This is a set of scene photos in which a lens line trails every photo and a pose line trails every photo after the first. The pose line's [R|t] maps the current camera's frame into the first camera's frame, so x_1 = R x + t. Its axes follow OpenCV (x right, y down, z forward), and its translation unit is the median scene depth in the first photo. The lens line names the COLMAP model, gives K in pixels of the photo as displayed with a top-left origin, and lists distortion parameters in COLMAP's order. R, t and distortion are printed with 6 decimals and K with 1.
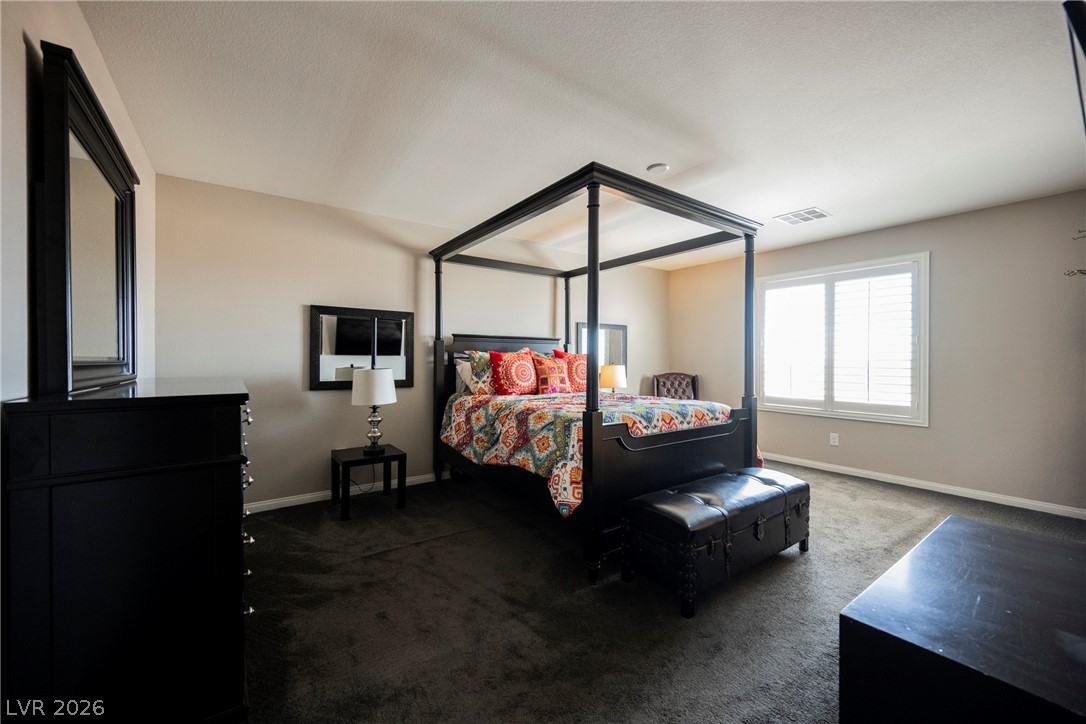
lens RADIAL K [[423.1, 0, 543.0], [0, 423.1, 361.3], [0, 0, 1]] dist [-0.000135, -0.000021]
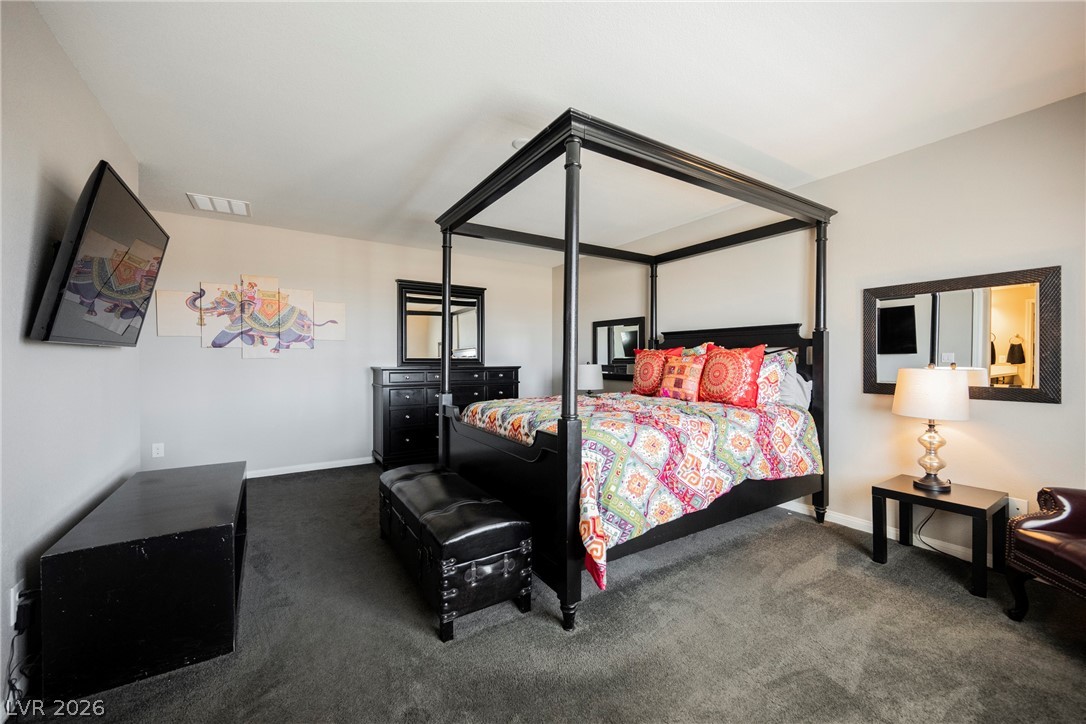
lens RADIAL K [[431.5, 0, 543.0], [0, 431.5, 362.0], [0, 0, 1]] dist [-0.000146, -0.000440]
pose [[-0.062052, 0.004299, -0.998064, 0.890103], [-0.000786, 0.999990, 0.004357, 0.000569], [0.998073, 0.001055, -0.062048, 0.810497]]
